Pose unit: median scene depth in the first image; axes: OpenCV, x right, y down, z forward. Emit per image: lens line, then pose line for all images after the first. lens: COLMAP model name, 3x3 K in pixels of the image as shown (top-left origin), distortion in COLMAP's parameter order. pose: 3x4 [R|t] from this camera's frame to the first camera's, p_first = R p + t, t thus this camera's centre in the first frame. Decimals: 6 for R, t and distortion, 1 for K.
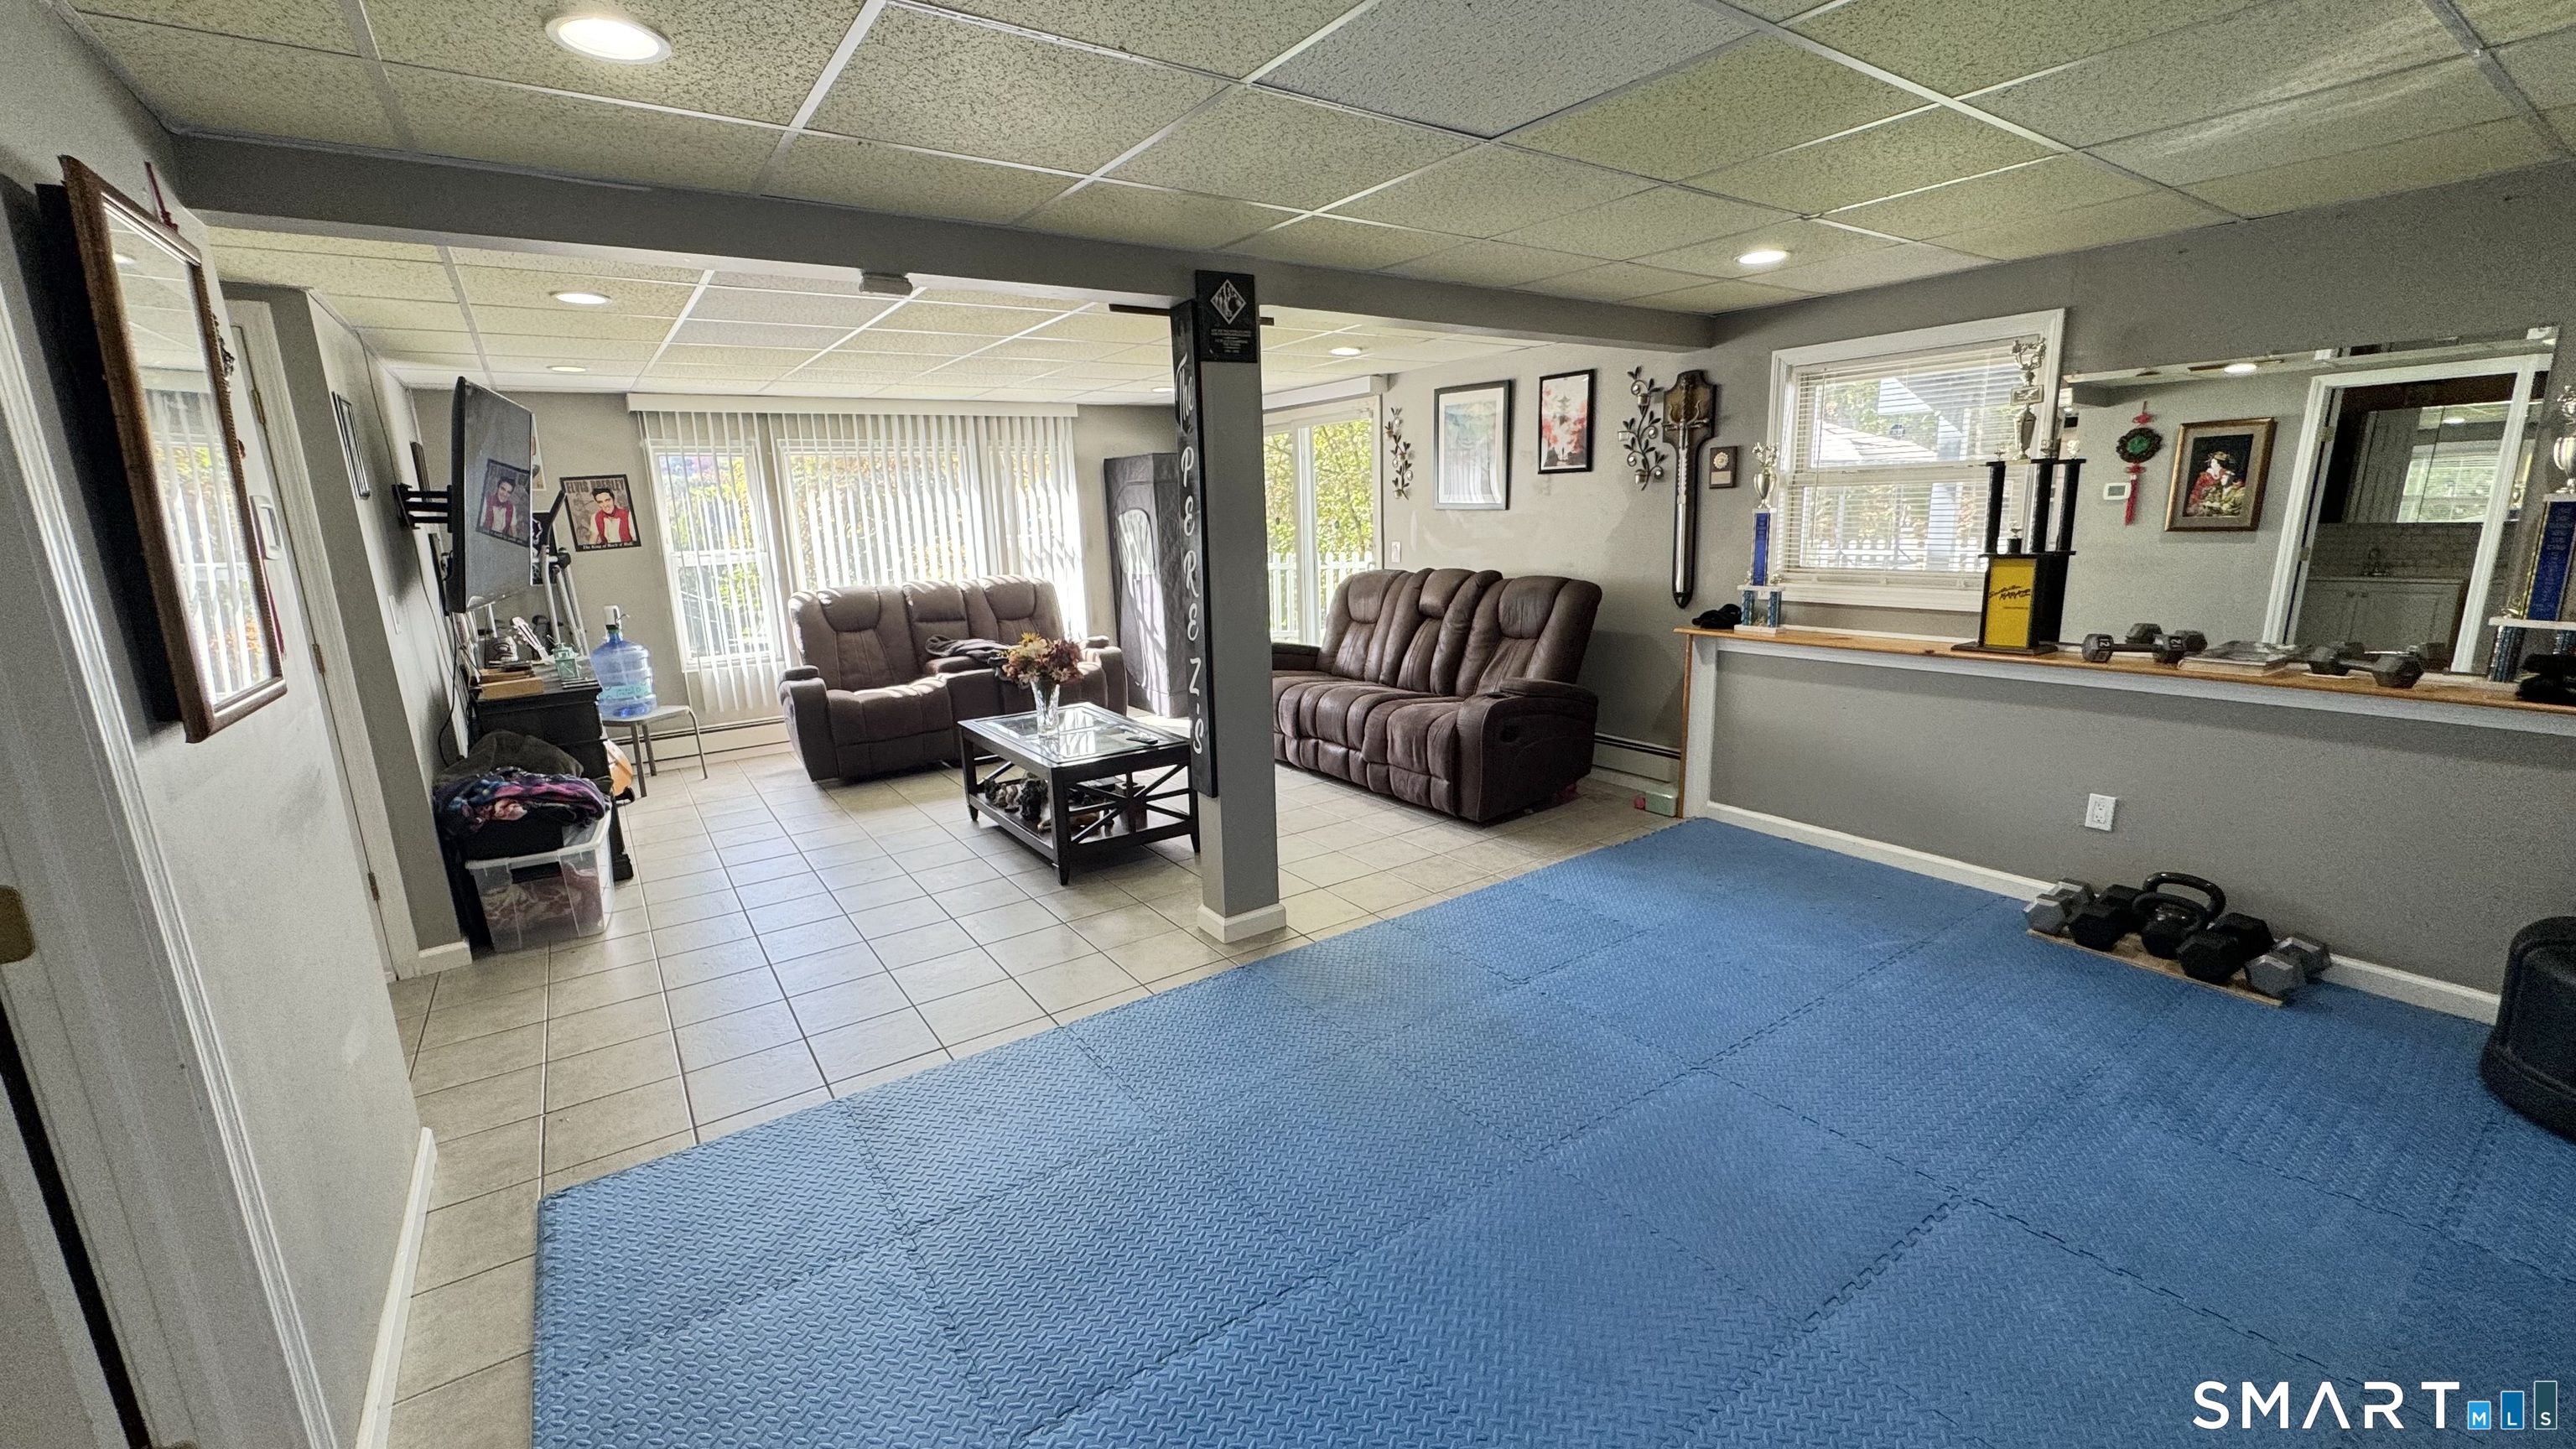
lens RADIAL K [[1029.5, 0, 1280.7], [0, 1029.5, 728.9], [0, 0, 1]] dist [-0.001635, 0.000011]
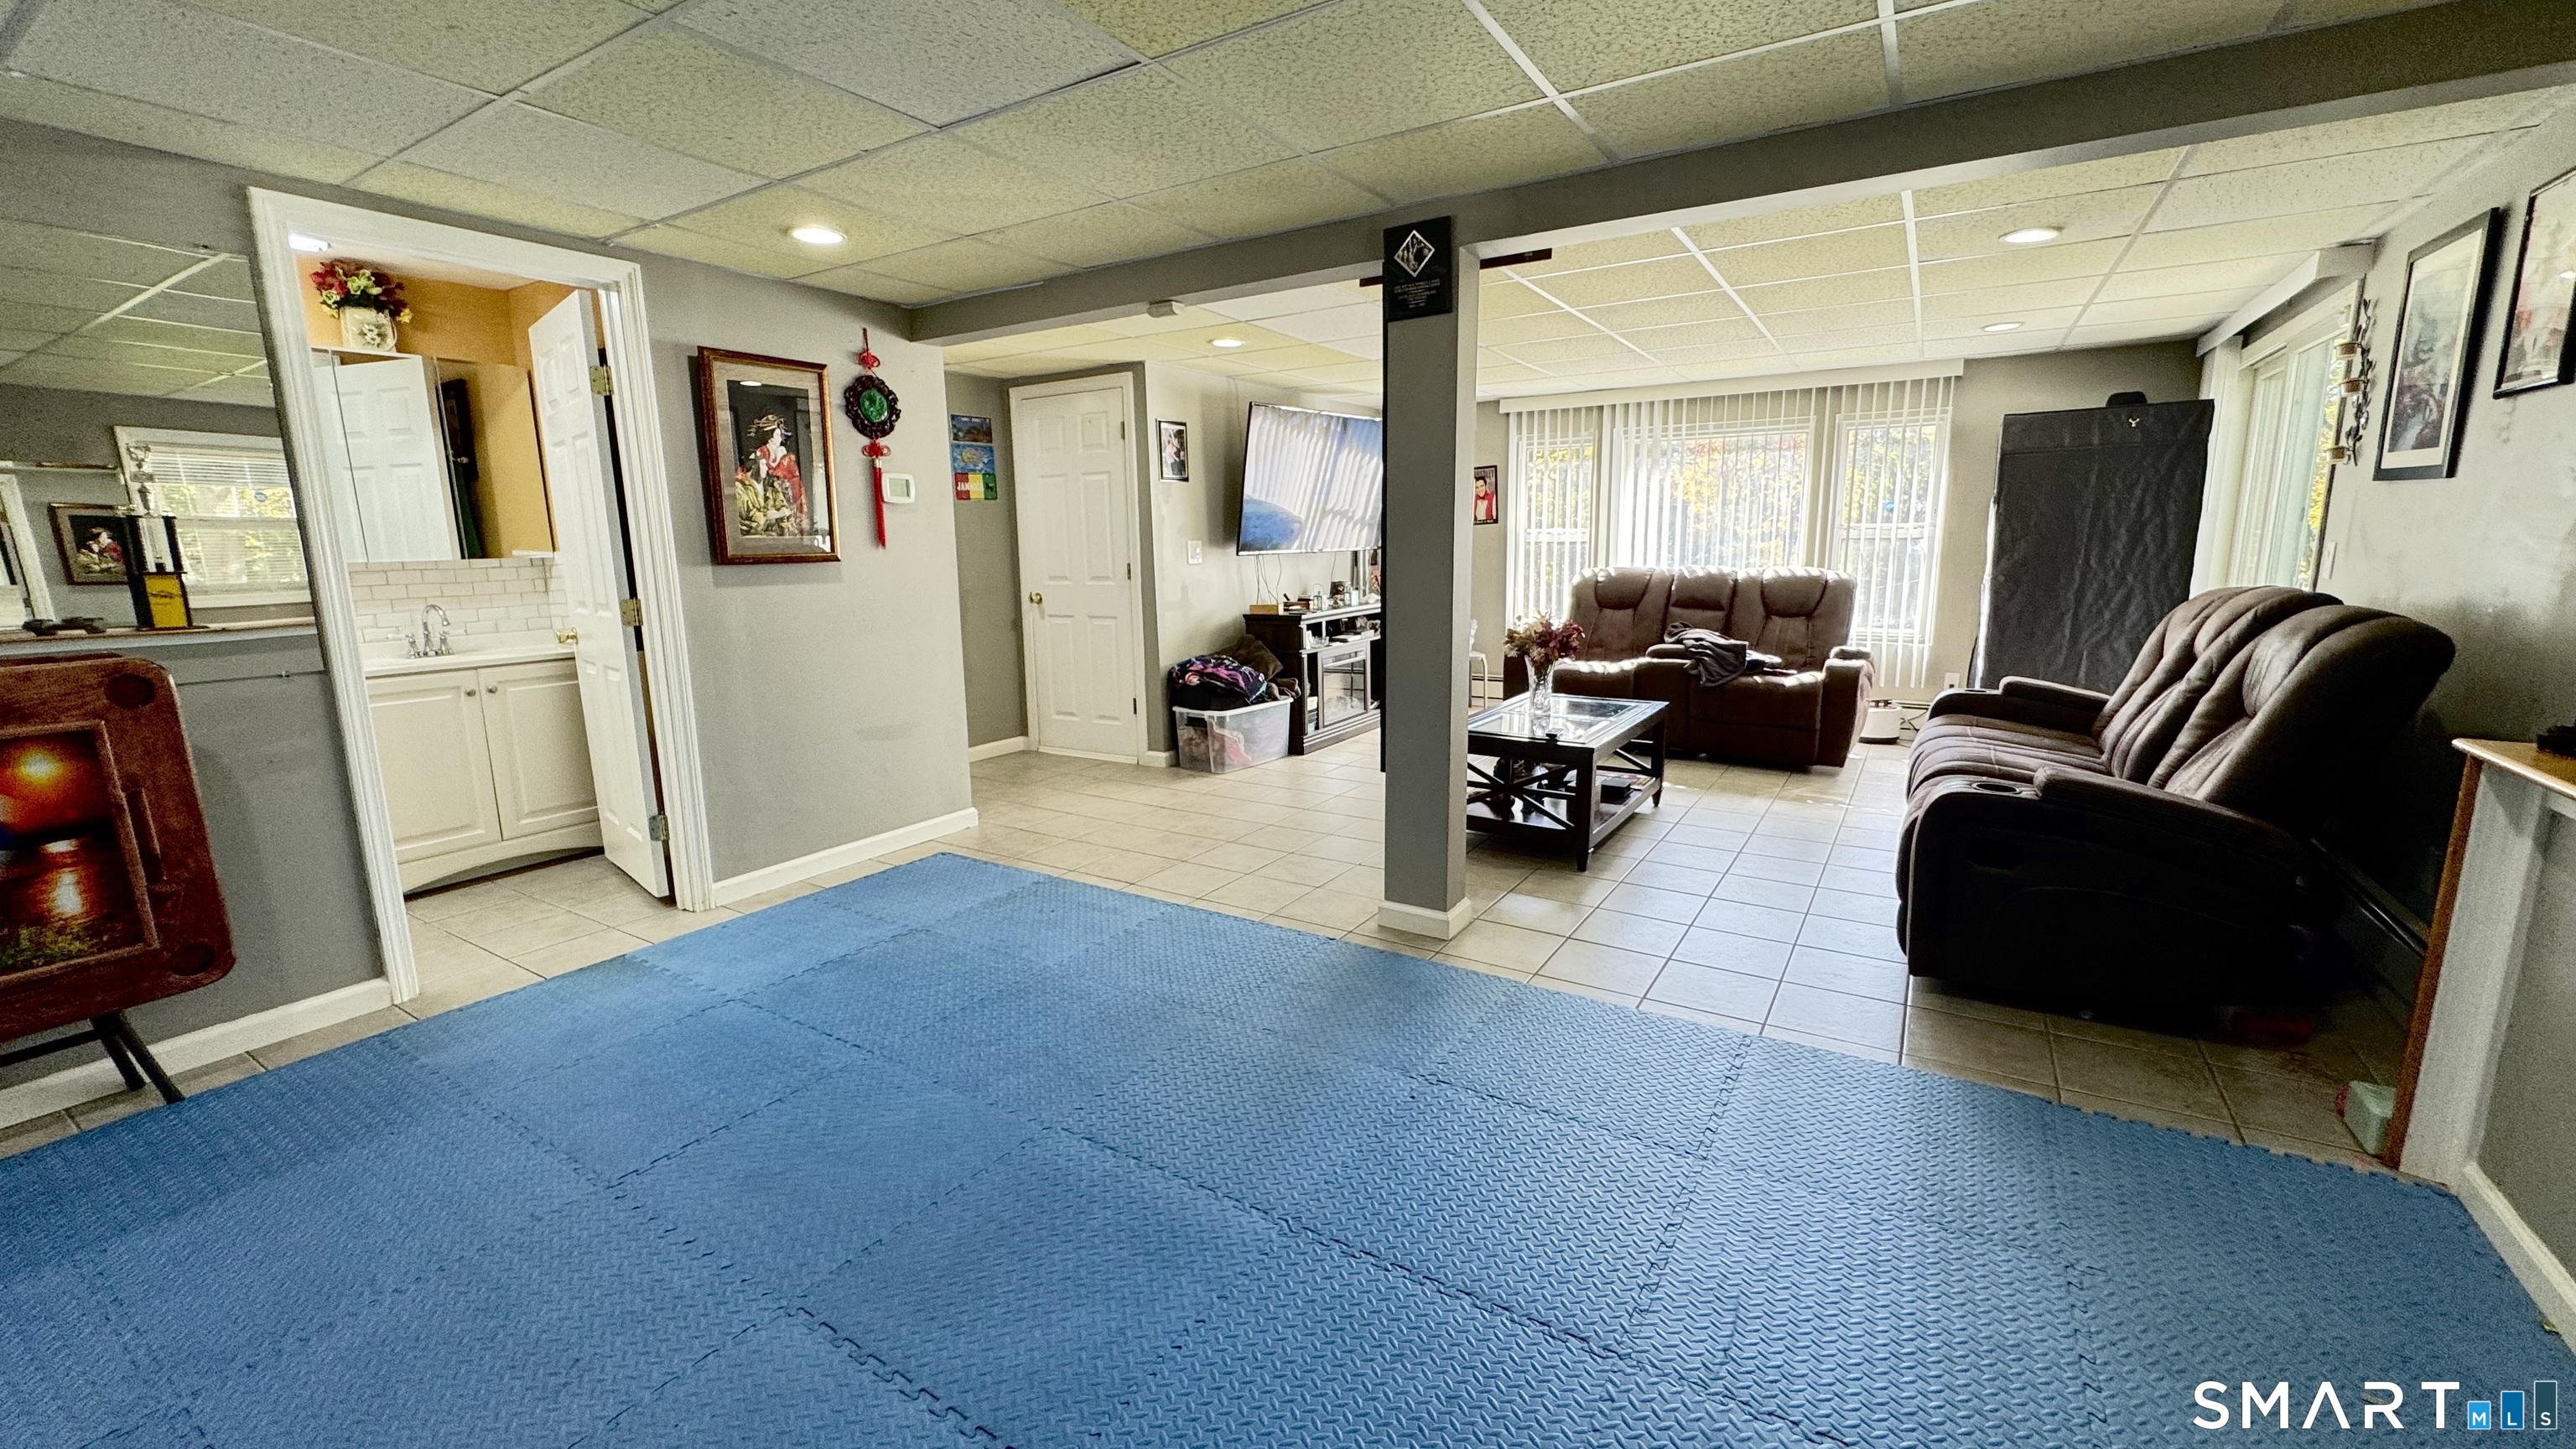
lens RADIAL K [[1029.5, 0, 1281.2], [0, 1029.5, 723.0], [0, 0, 1]] dist [-0.001635, 0.000011]
pose [[0.388553, 0.191893, -0.901224, 0.721746], [-0.197814, 0.972641, 0.121814, -0.073143], [0.899943, 0.130943, 0.415881, 0.472771]]
